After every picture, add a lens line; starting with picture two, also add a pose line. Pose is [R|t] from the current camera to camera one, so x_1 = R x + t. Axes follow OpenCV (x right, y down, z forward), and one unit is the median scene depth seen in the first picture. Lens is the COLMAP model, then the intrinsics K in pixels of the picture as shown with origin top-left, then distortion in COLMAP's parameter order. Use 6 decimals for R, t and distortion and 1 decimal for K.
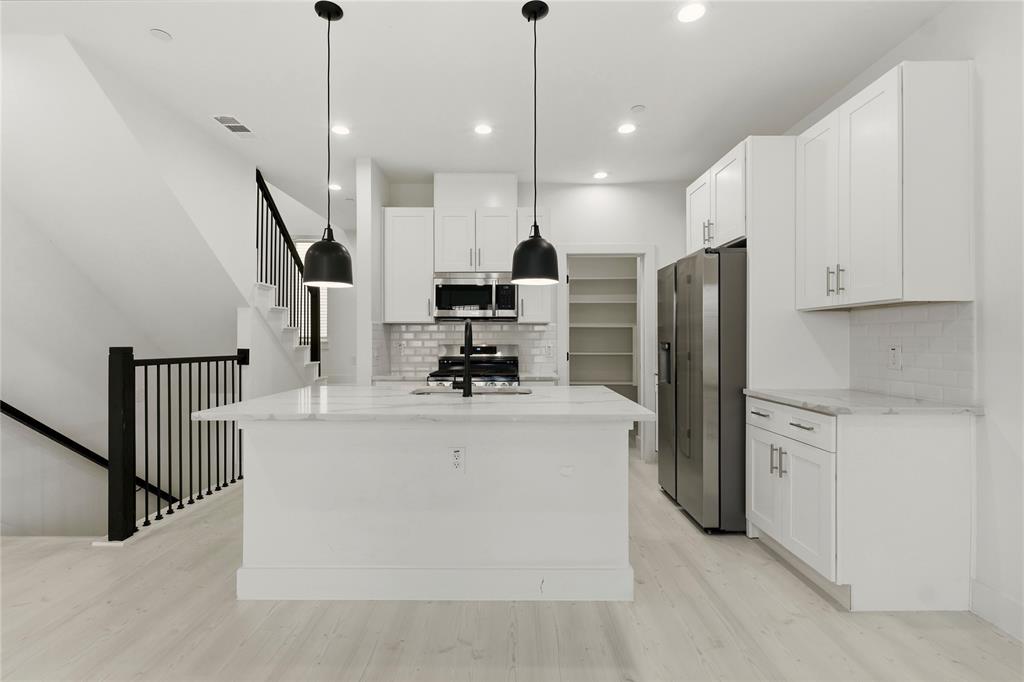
lens RADIAL K [[469.3, 0, 508.8], [0, 469.3, 338.5], [0, 0, 1]] dist [-0.000828, 0.000277]
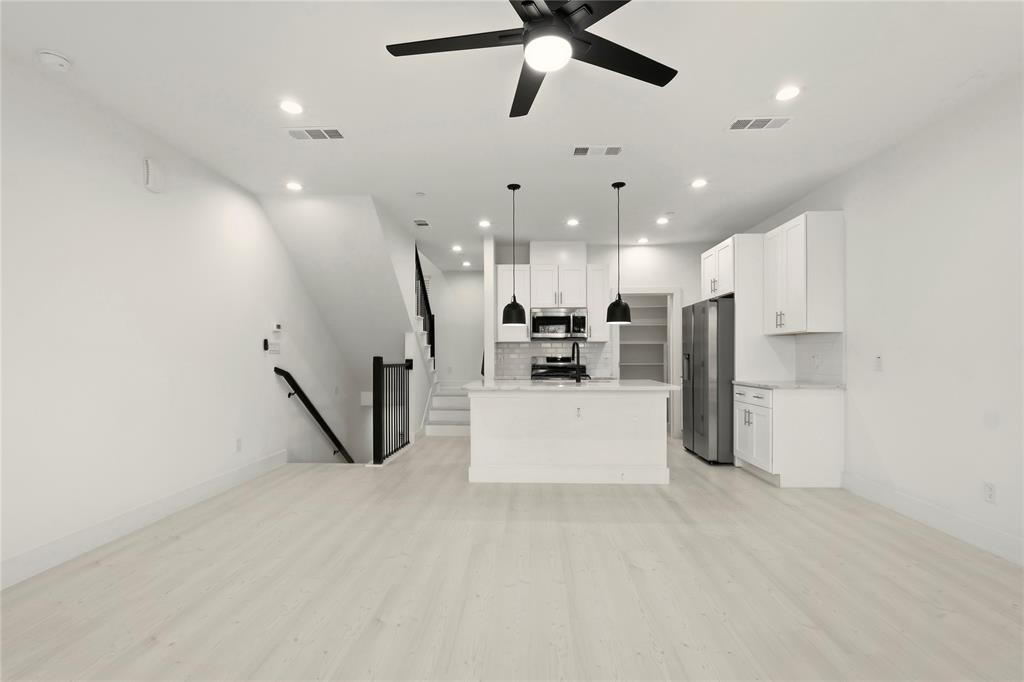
lens RADIAL K [[469.3, 0, 513.3], [0, 469.3, 354.9], [0, 0, 1]] dist [-0.000828, 0.000277]
pose [[0.999115, -0.001998, -0.042025, -0.221393], [0.002106, 0.999995, 0.002529, 0.006144], [0.042020, -0.002615, 0.999113, -0.720513]]
